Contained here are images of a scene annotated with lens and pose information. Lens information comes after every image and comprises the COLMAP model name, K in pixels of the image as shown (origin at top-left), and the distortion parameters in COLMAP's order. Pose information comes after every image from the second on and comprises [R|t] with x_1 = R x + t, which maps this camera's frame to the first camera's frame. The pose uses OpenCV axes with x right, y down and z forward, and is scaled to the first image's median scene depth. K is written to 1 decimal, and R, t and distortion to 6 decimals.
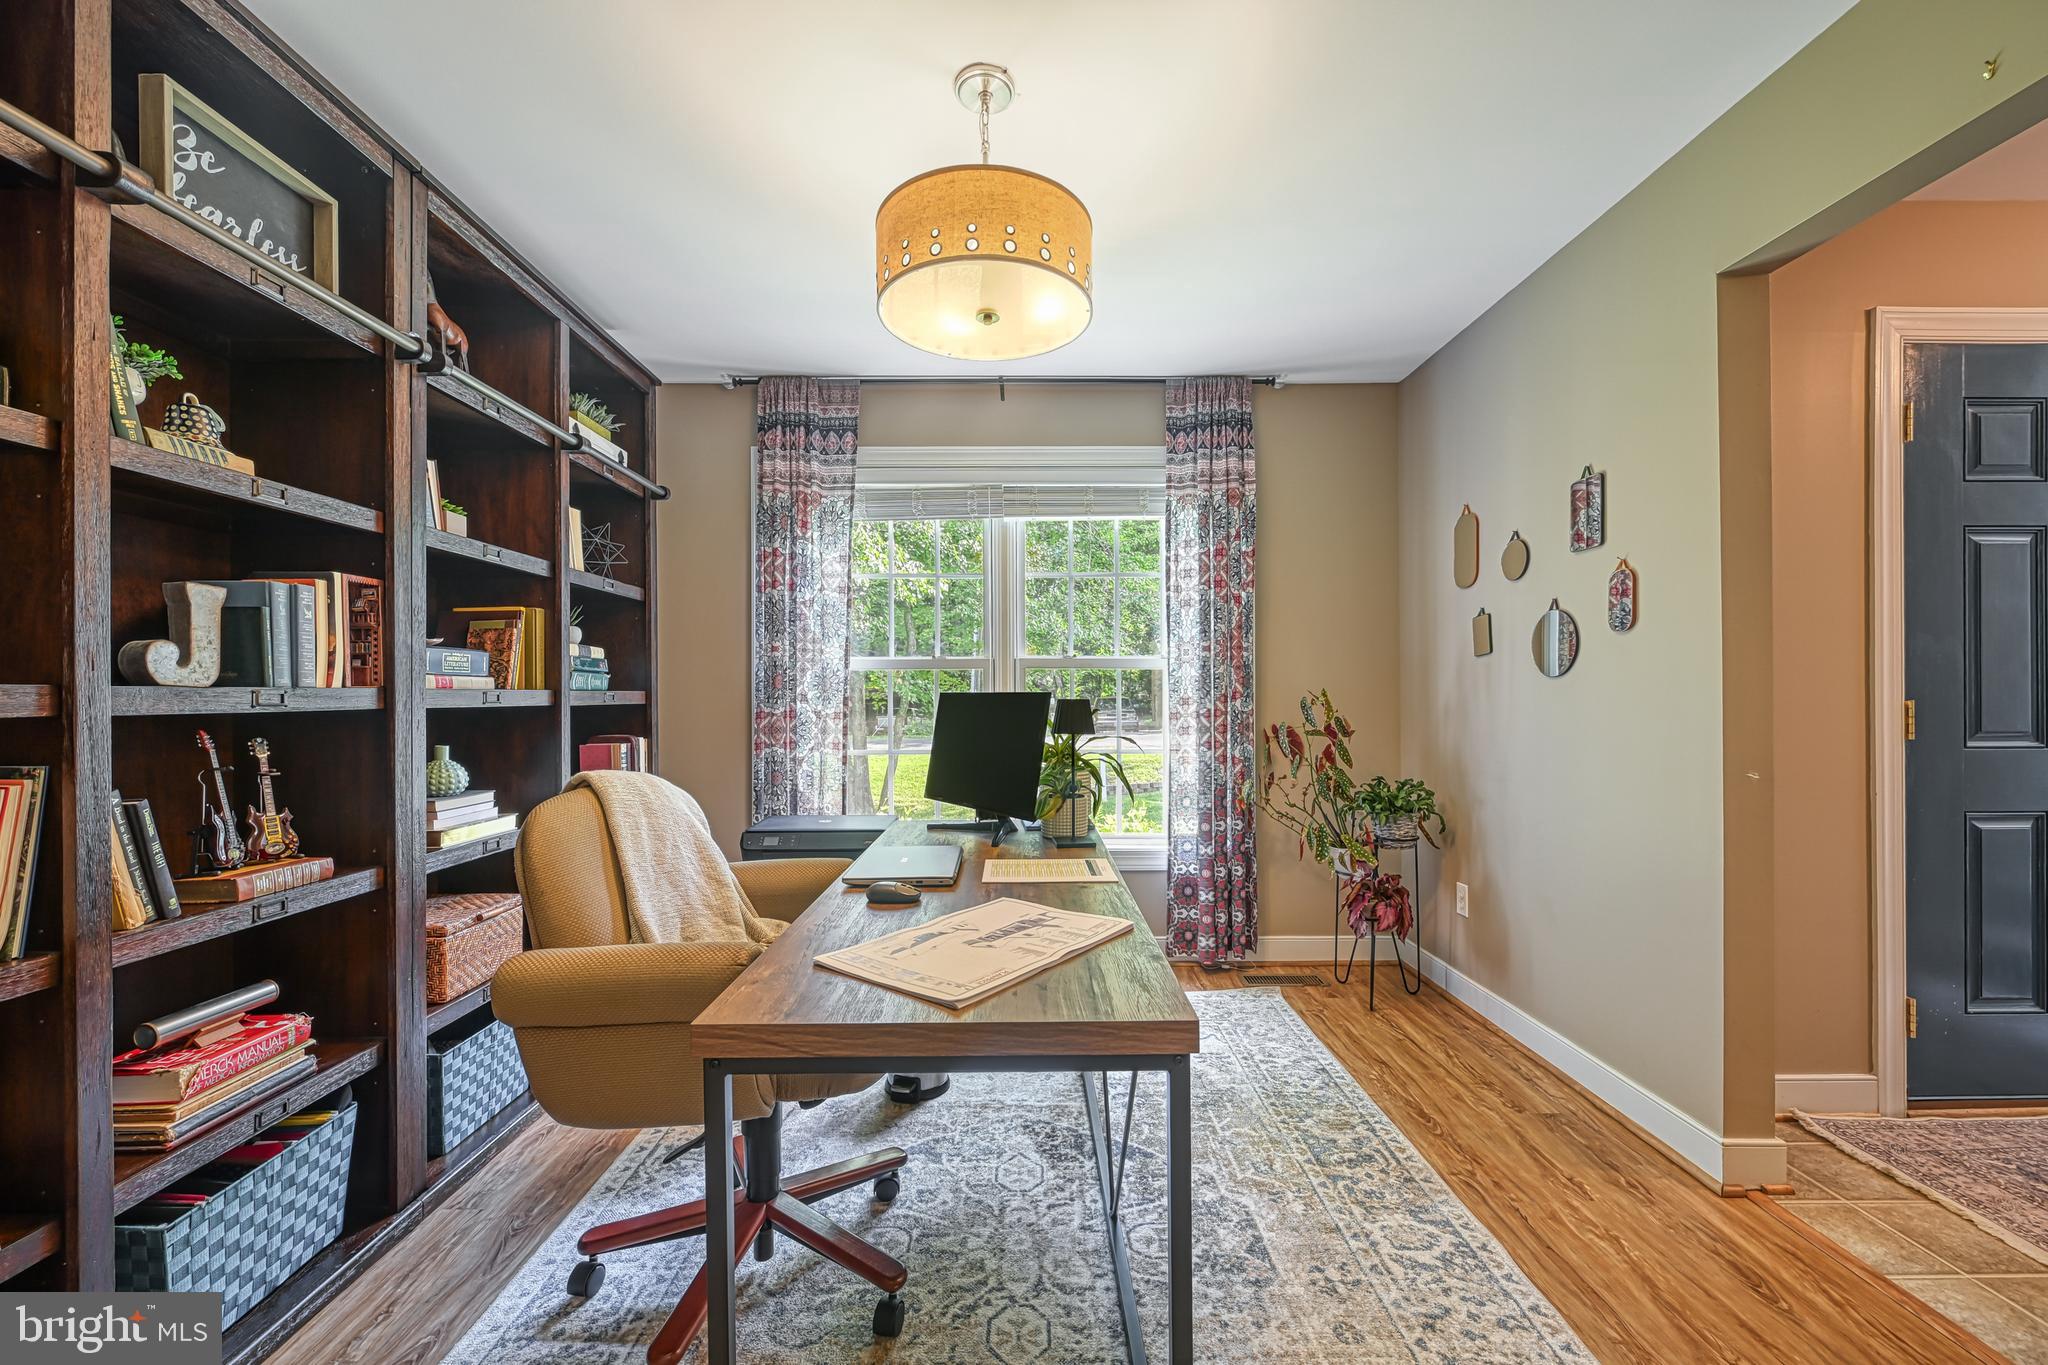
lens RADIAL K [[818.6, 0, 1027.6], [0, 818.6, 697.9], [0, 0, 1]] dist [0.000001, 0.000177]
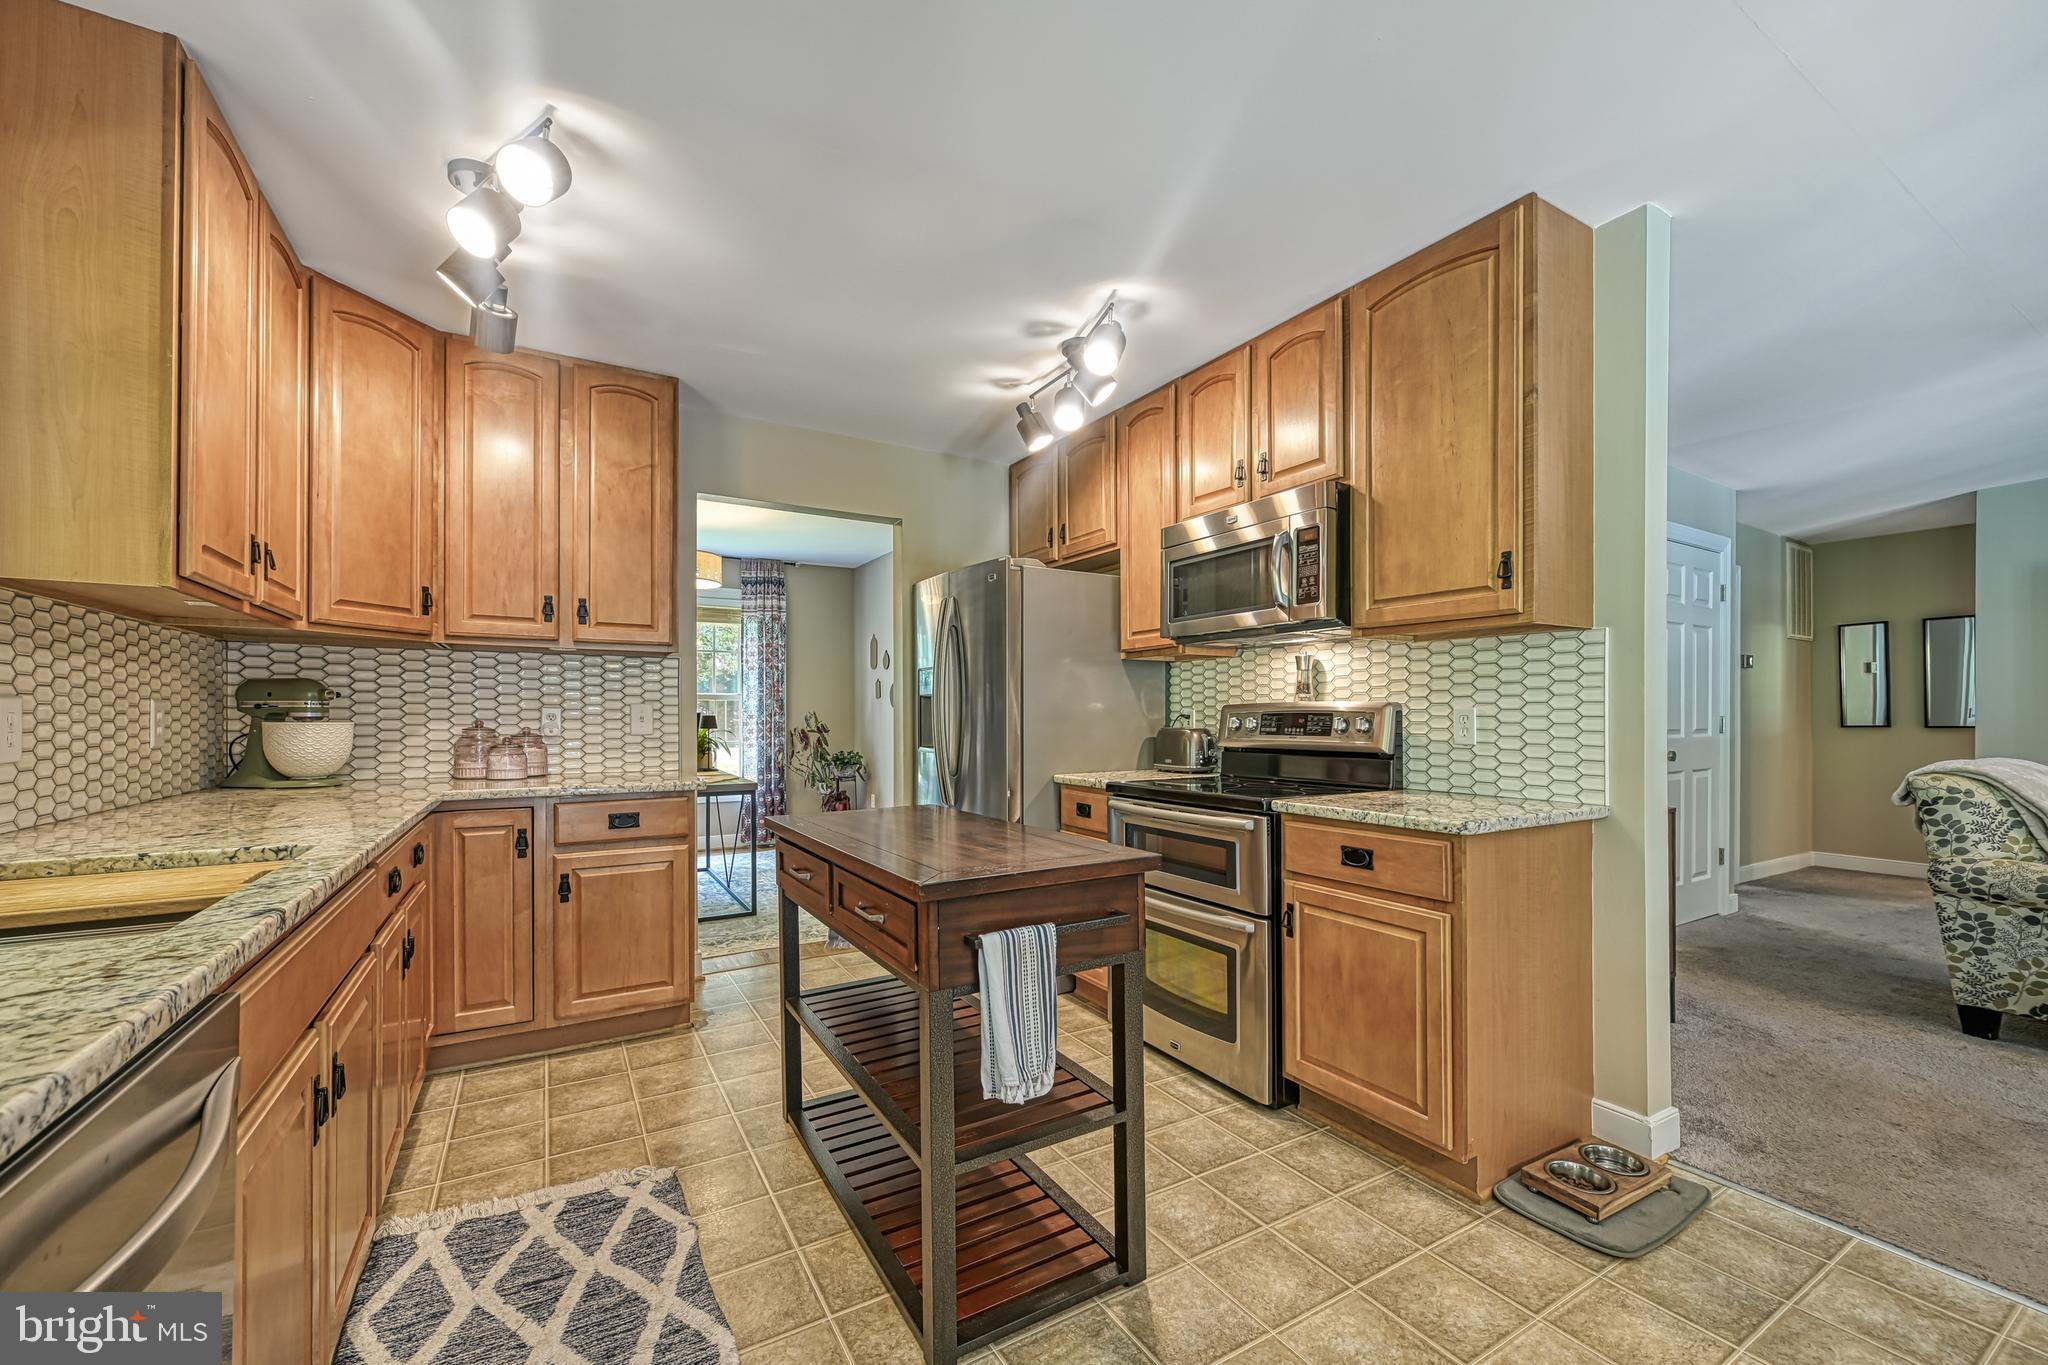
lens RADIAL K [[813.6, 0, 1025.1], [0, 813.6, 717.5], [0, 0, 1]] dist [-0.000771, 0.000029]
pose [[0.863336, 0.002130, 0.504624, -0.242923], [-0.002544, 0.999997, 0.000132, 0.003943], [-0.504622, -0.001398, 0.863339, -1.106248]]
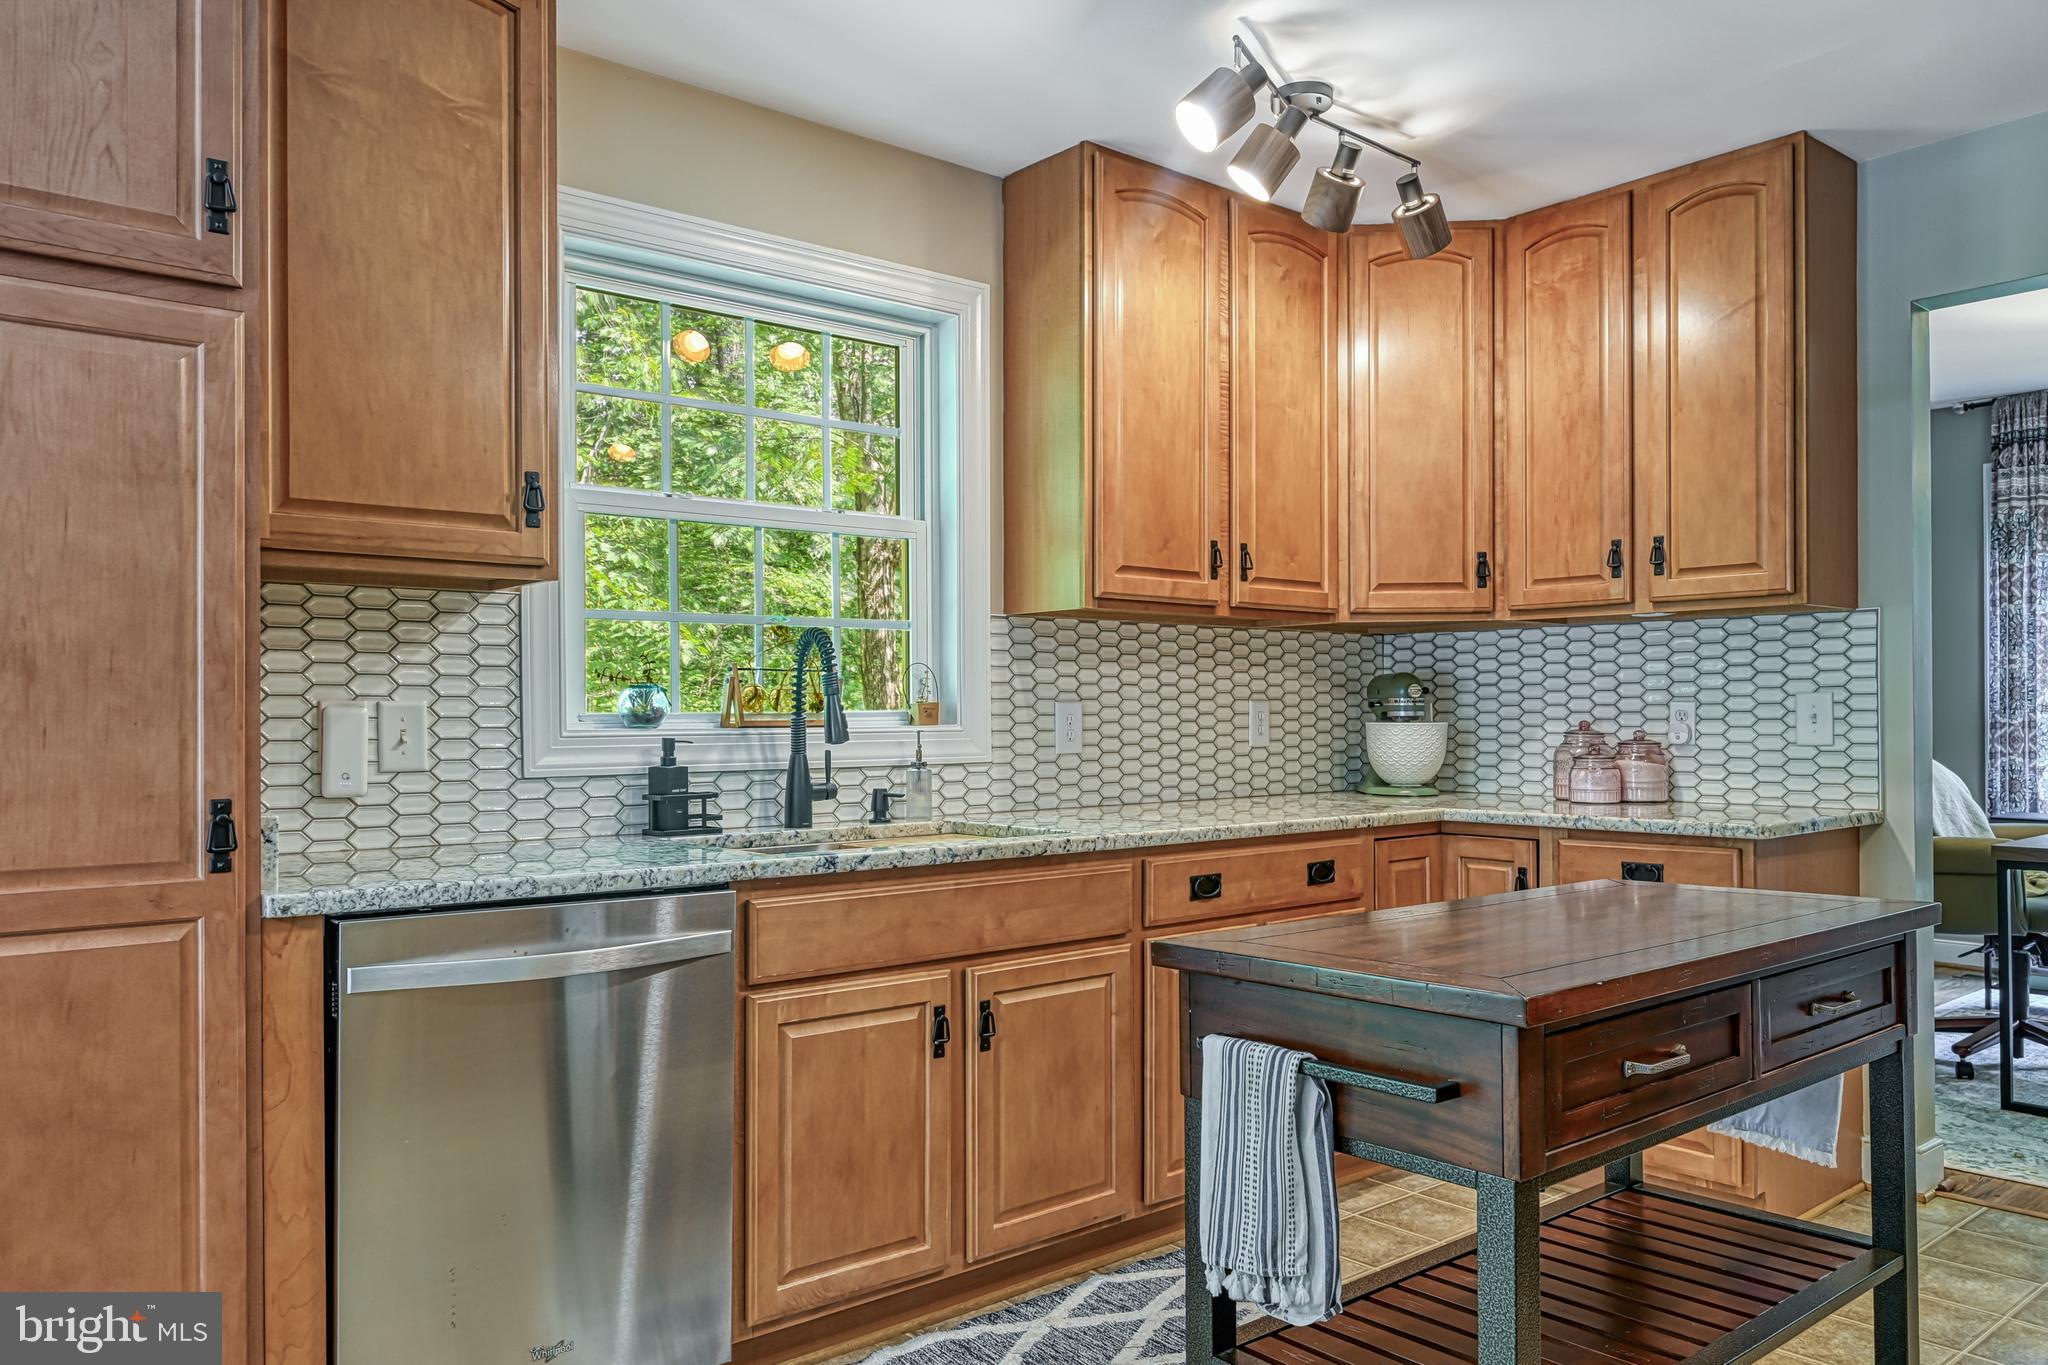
lens RADIAL K [[1442.3, 0, 1019.4], [0, 1442.3, 715.3], [0, 0, 1]] dist [-0.003031, -0.003257]
pose [[0.632848, -0.001073, -0.774275, 0.302671], [0.003303, 0.999994, 0.001314, 0.001678], [0.774269, -0.003389, 0.632848, -1.110879]]
